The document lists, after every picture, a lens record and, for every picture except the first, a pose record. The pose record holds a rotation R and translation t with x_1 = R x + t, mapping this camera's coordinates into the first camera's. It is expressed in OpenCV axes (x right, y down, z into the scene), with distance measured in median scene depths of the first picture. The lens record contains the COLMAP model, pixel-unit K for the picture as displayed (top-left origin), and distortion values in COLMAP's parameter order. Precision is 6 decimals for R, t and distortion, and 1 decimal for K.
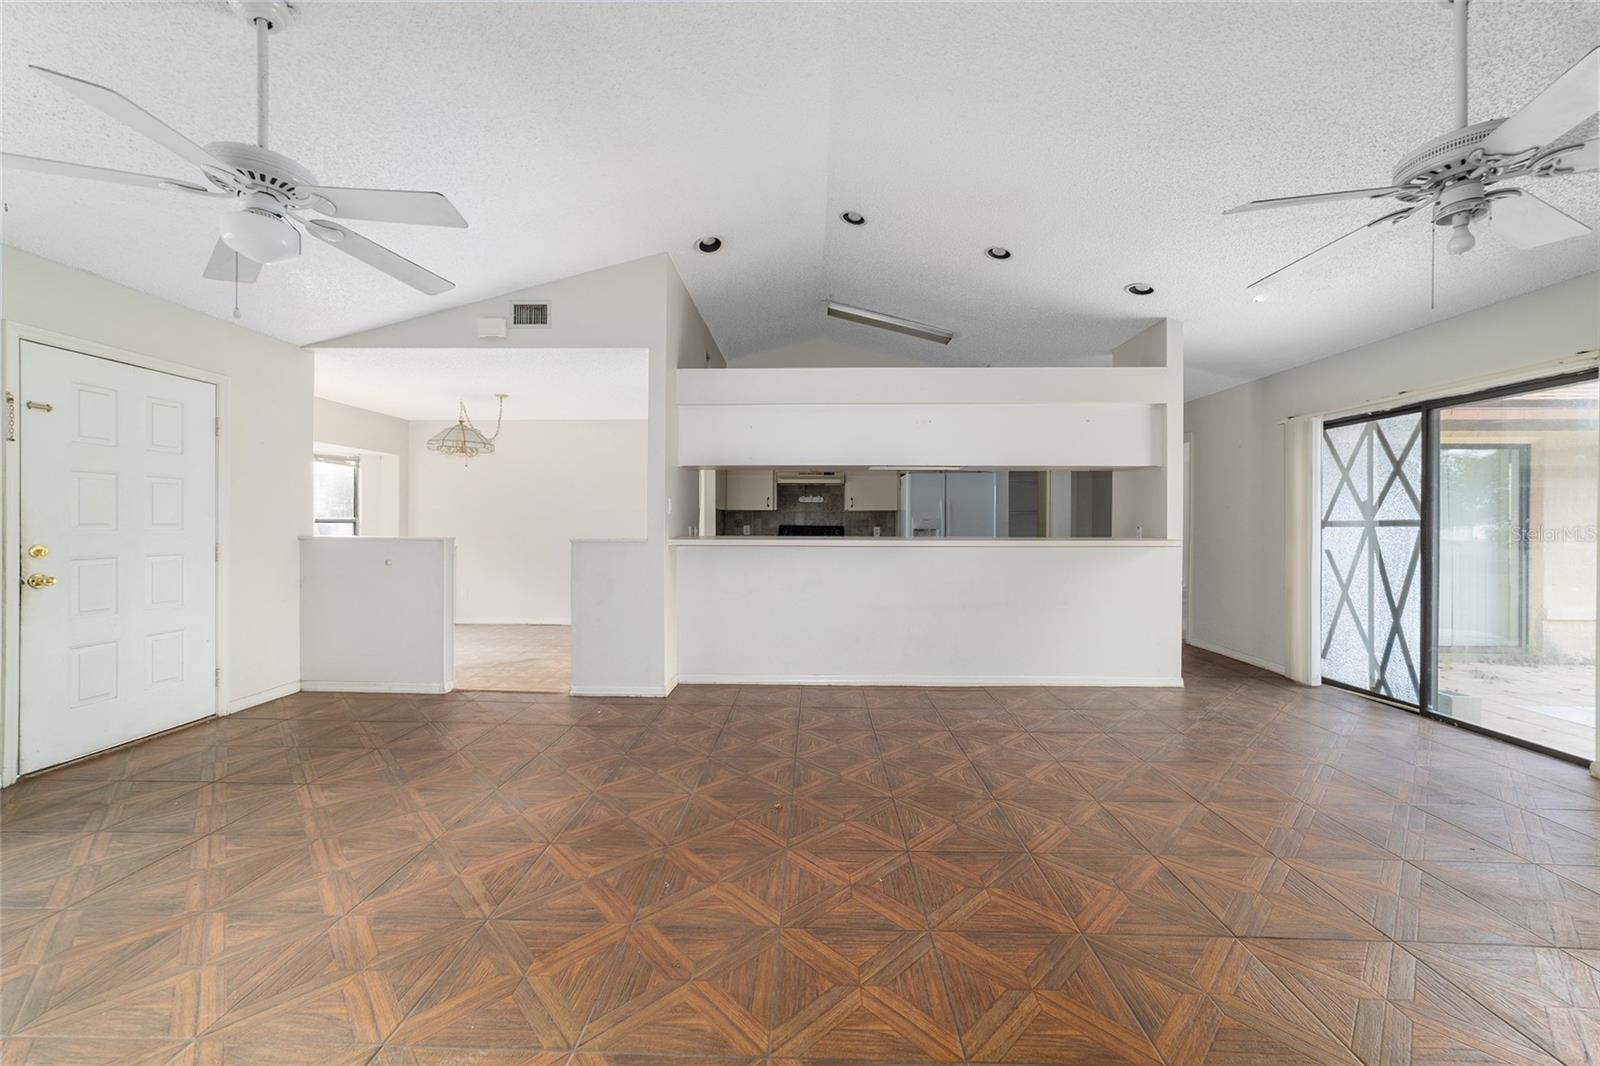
lens RADIAL K [[604.4, 0, 794.6], [0, 604.4, 526.4], [0, 0, 1]] dist [-0.002775, -0.000105]
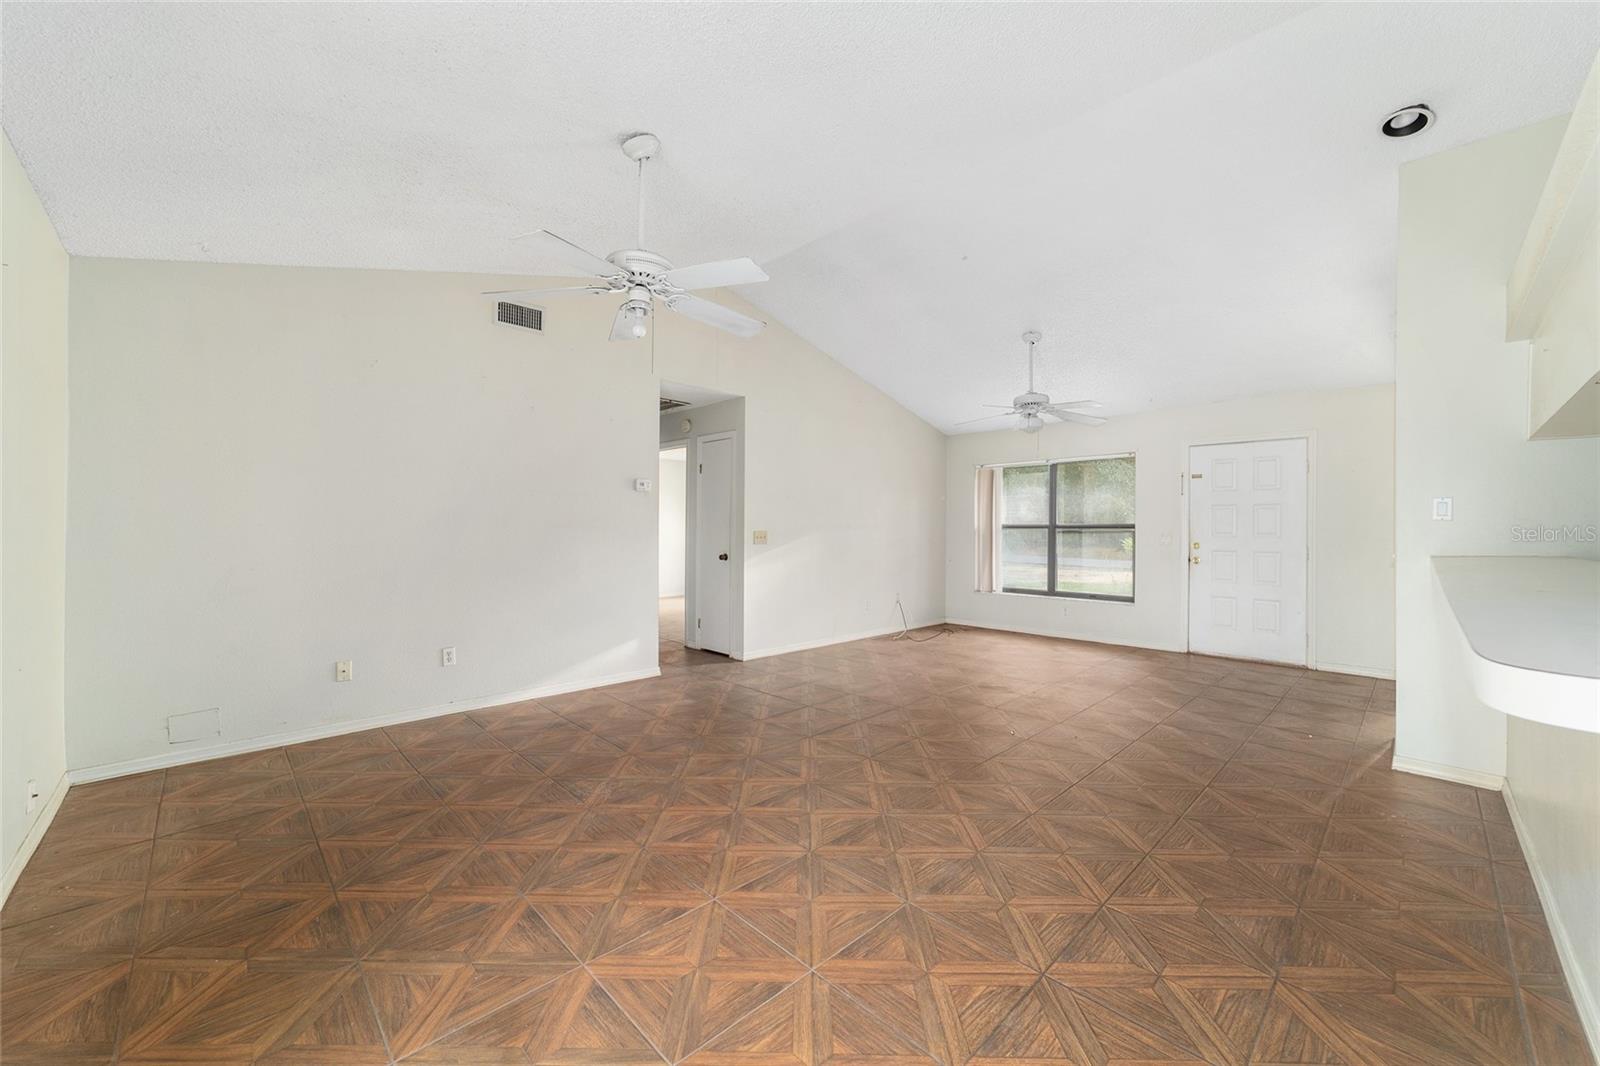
lens RADIAL K [[604.4, 0, 796.6], [0, 604.4, 531.5], [0, 0, 1]] dist [-0.002775, -0.000105]
pose [[-0.693744, -0.005493, -0.720201, 1.461585], [-0.012300, 0.999915, 0.004221, 0.000295], [0.720117, 0.011787, -0.693753, 1.764041]]
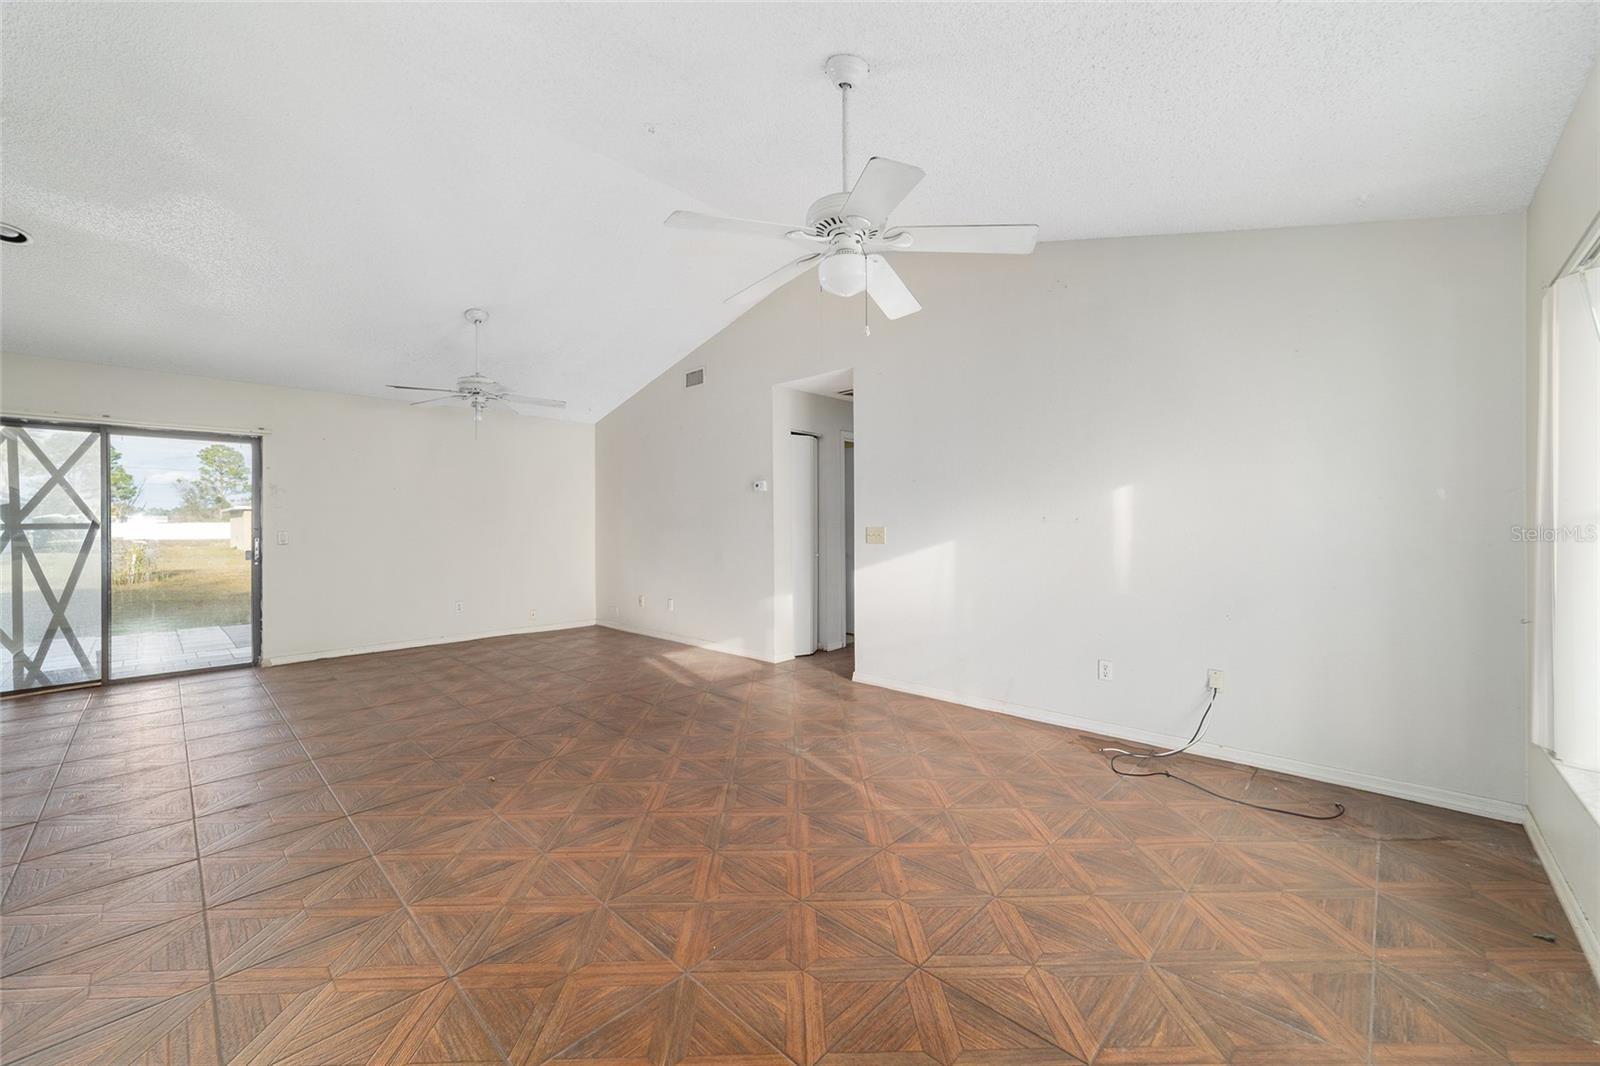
lens RADIAL K [[604.4, 0, 800.0], [0, 604.4, 529.6], [0, 0, 1]] dist [-0.002775, -0.000105]
pose [[-0.741283, -0.003339, 0.671184, -1.328187], [0.006041, 0.999914, 0.011647, -0.007023], [-0.671165, 0.012688, -0.741199, 1.595941]]
